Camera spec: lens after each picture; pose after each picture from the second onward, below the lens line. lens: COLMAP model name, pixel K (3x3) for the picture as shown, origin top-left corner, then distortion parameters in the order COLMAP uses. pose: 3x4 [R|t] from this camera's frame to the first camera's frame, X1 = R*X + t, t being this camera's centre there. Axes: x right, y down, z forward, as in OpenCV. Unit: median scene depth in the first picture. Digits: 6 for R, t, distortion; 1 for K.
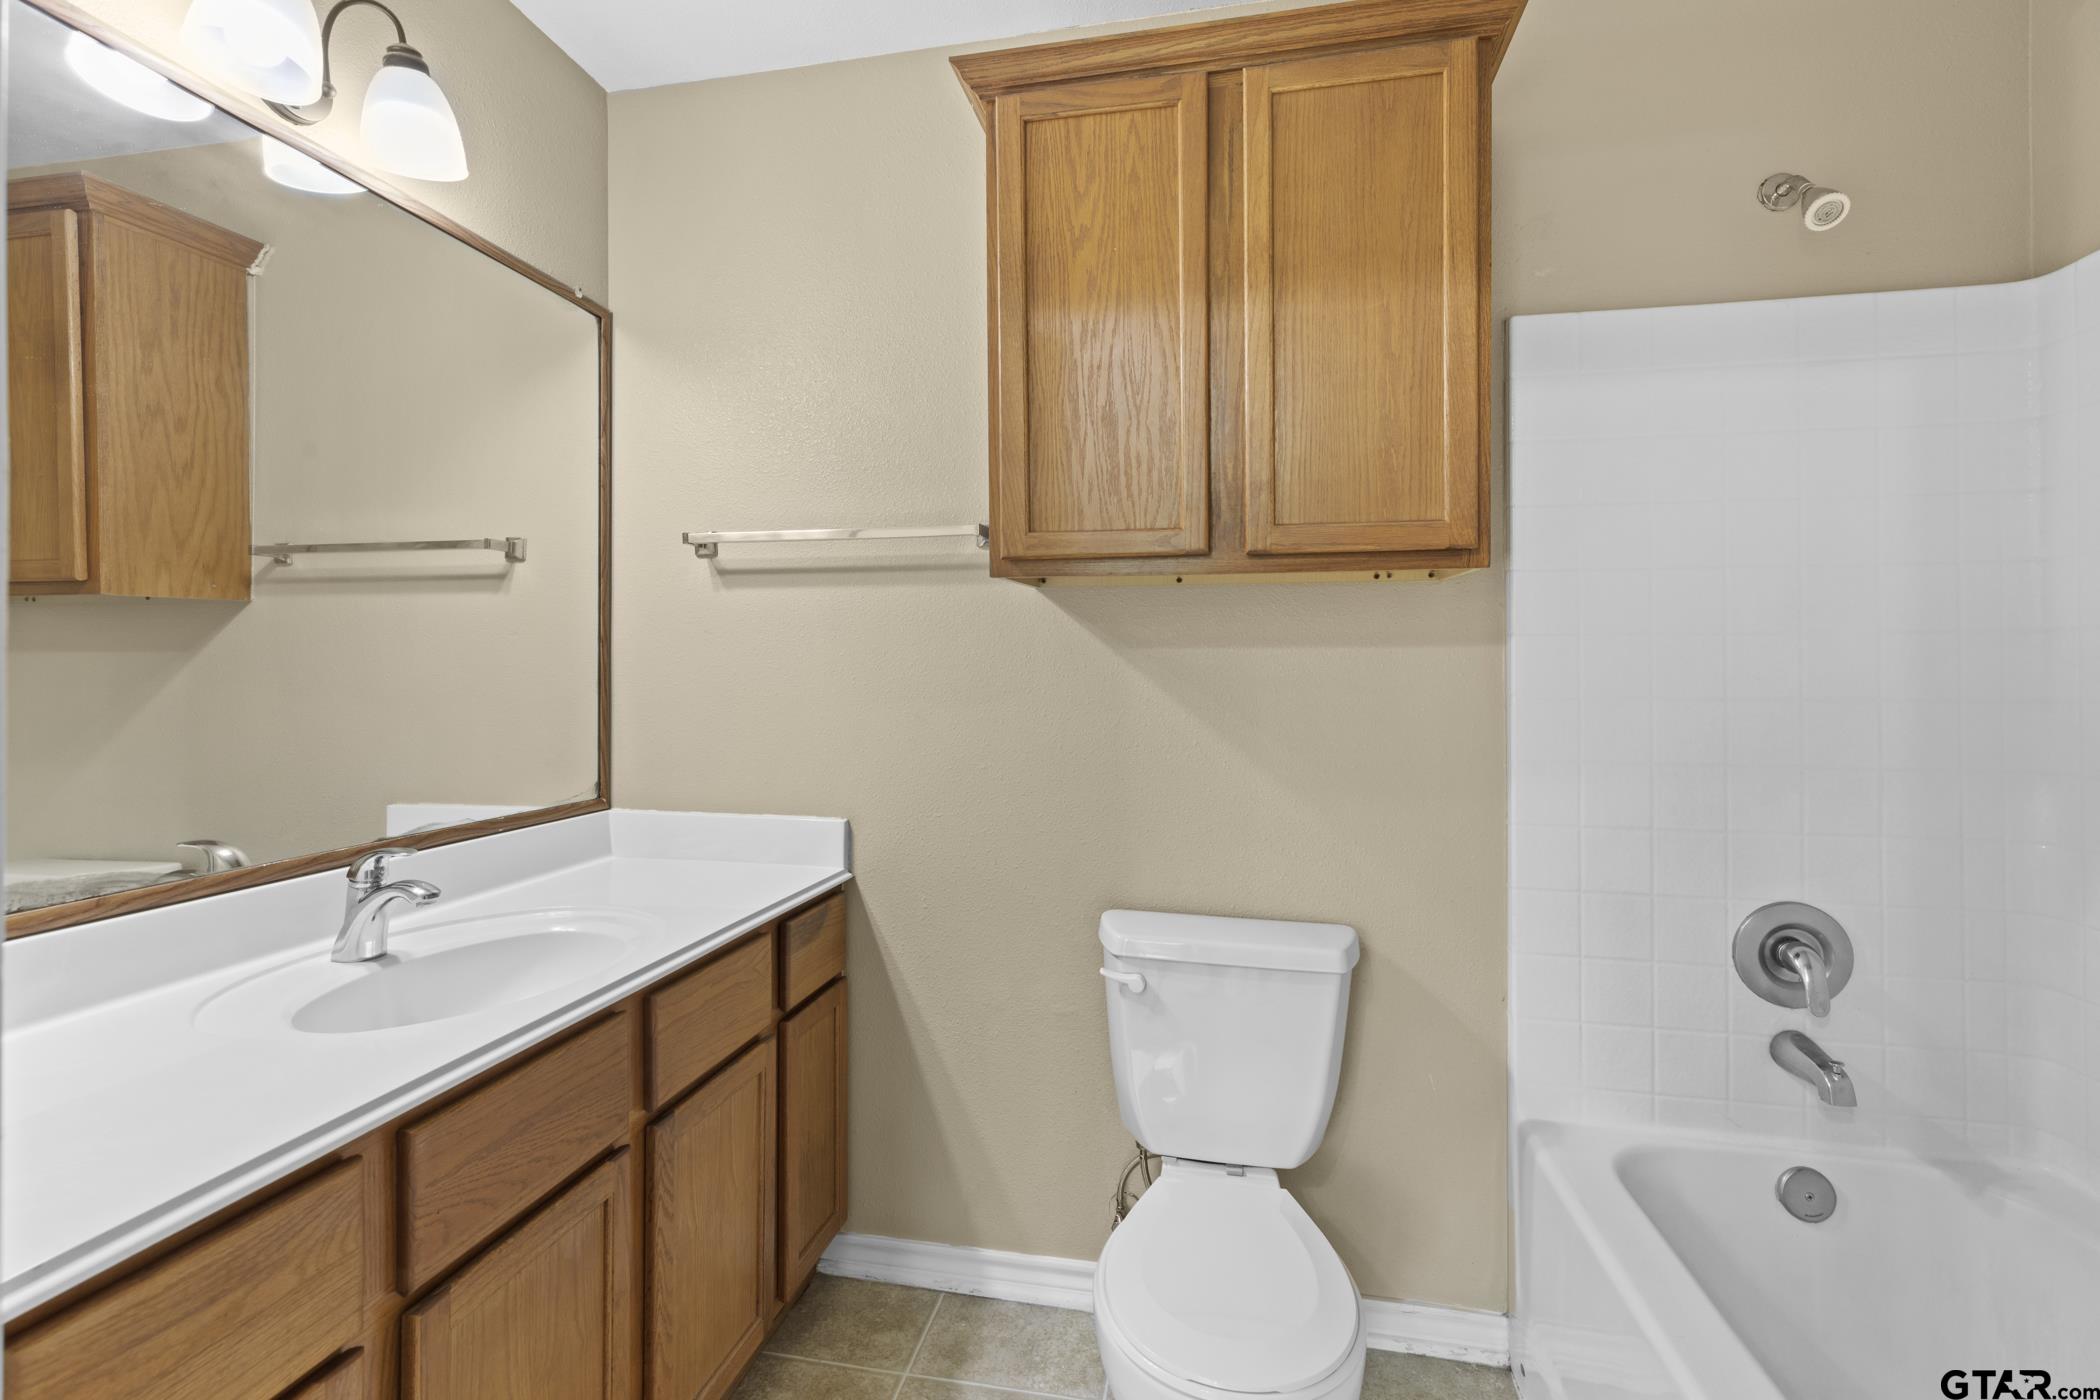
lens RADIAL K [[941.3, 0, 1045.6], [0, 941.3, 688.4], [0, 0, 1]] dist [0.001439, 0.000481]
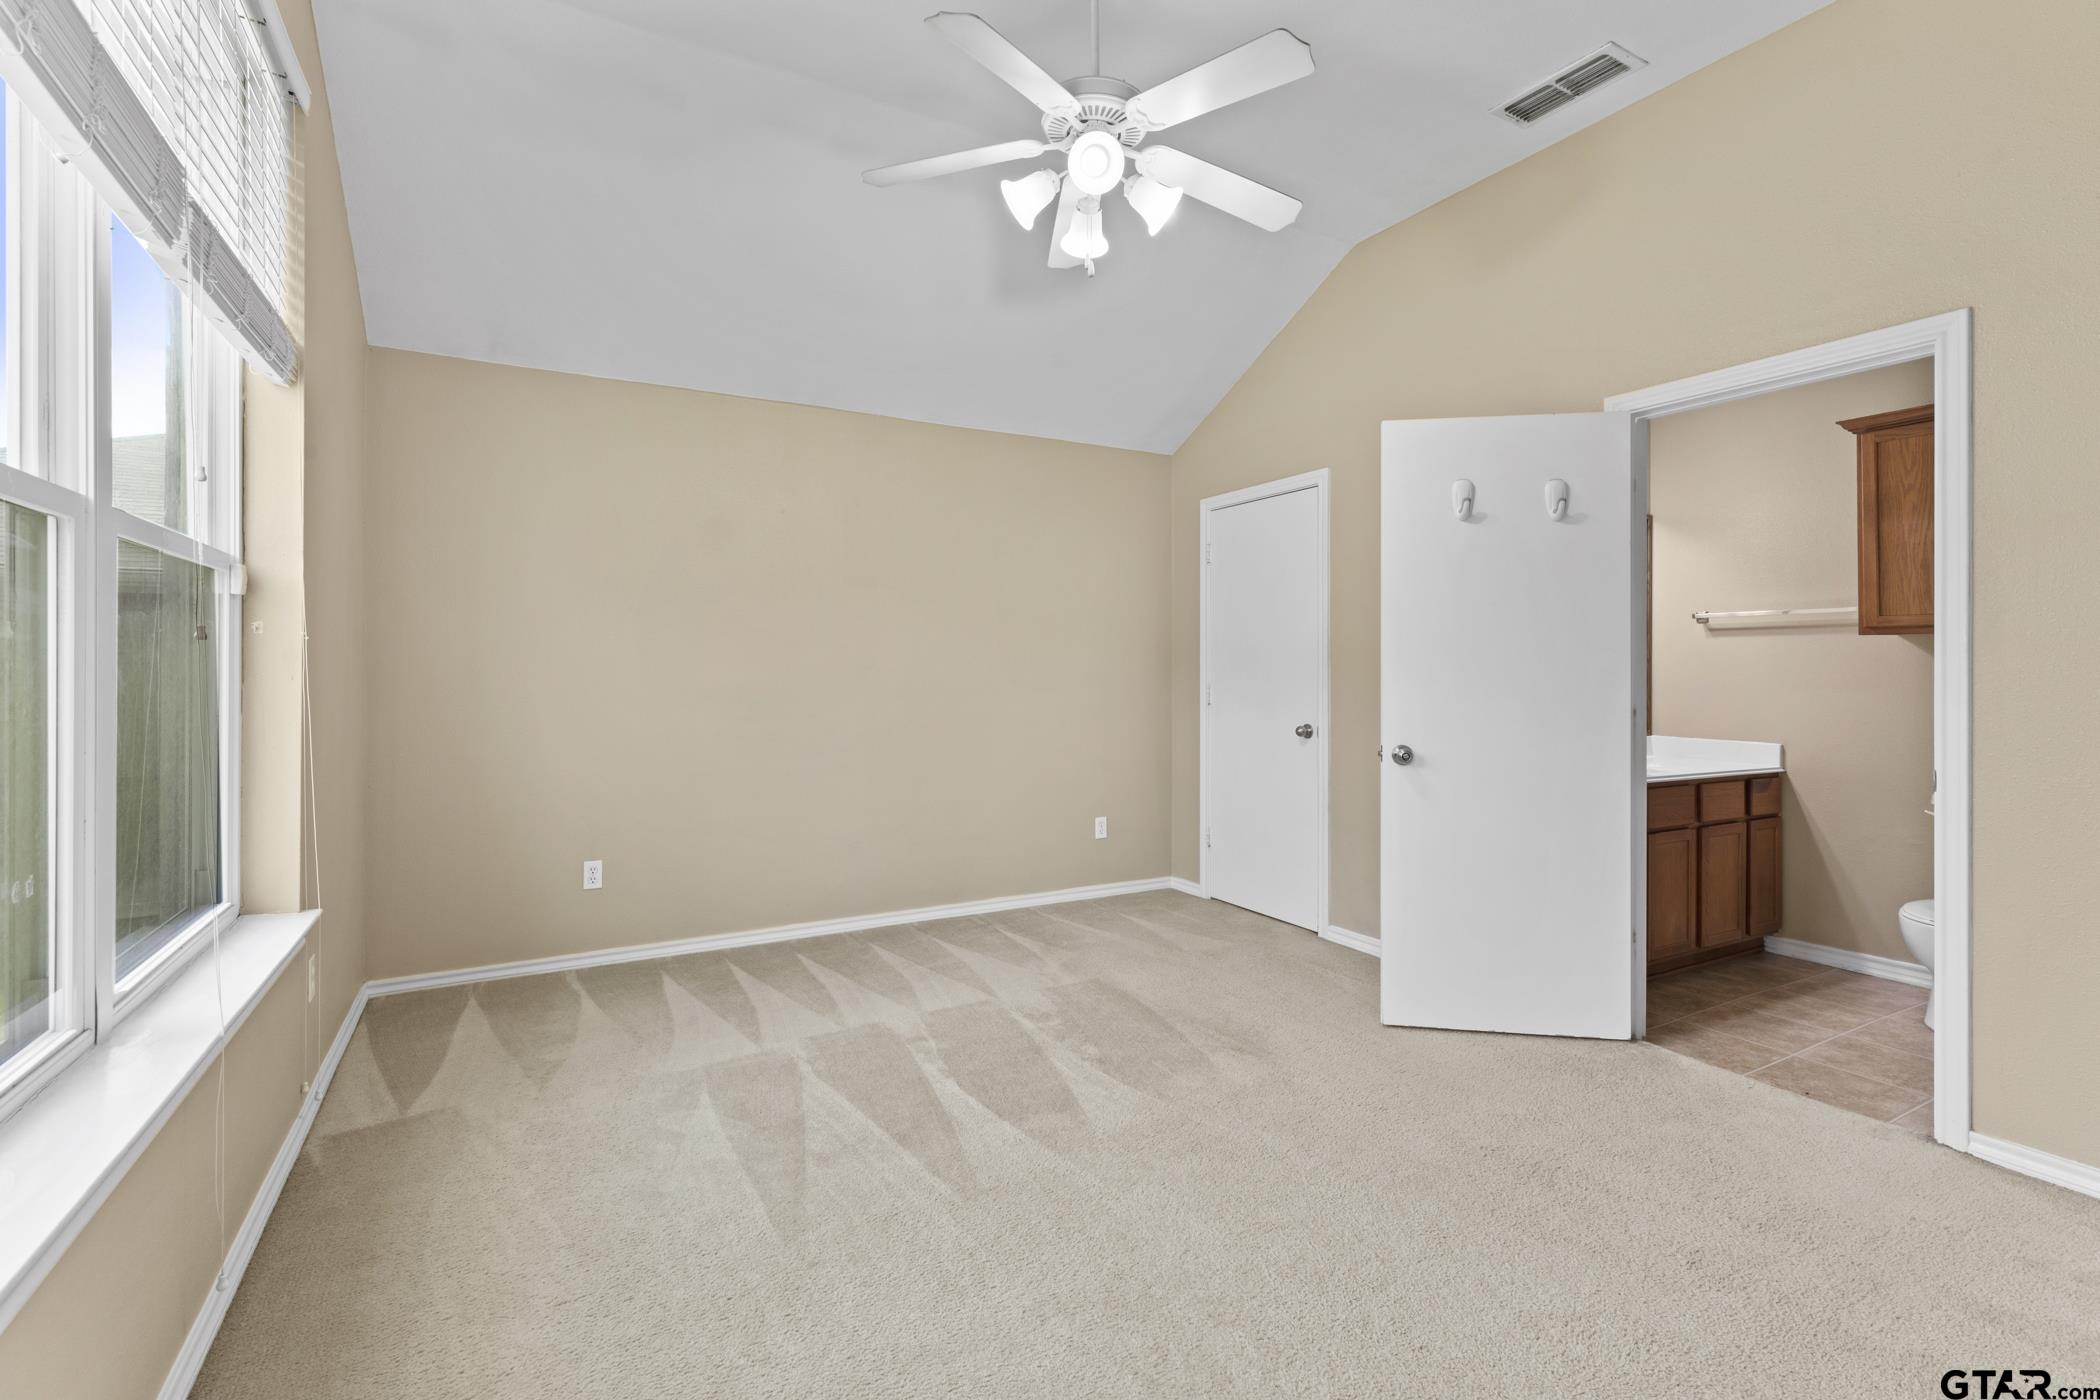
lens RADIAL K [[941.3, 0, 1042.5], [0, 941.3, 682.2], [0, 0, 1]] dist [0.001439, 0.000481]
pose [[0.647952, 0.000695, -0.761680, 0.387625], [-0.003521, 0.999992, -0.002083, 0.011035], [0.761673, 0.004032, 0.647950, -1.947646]]
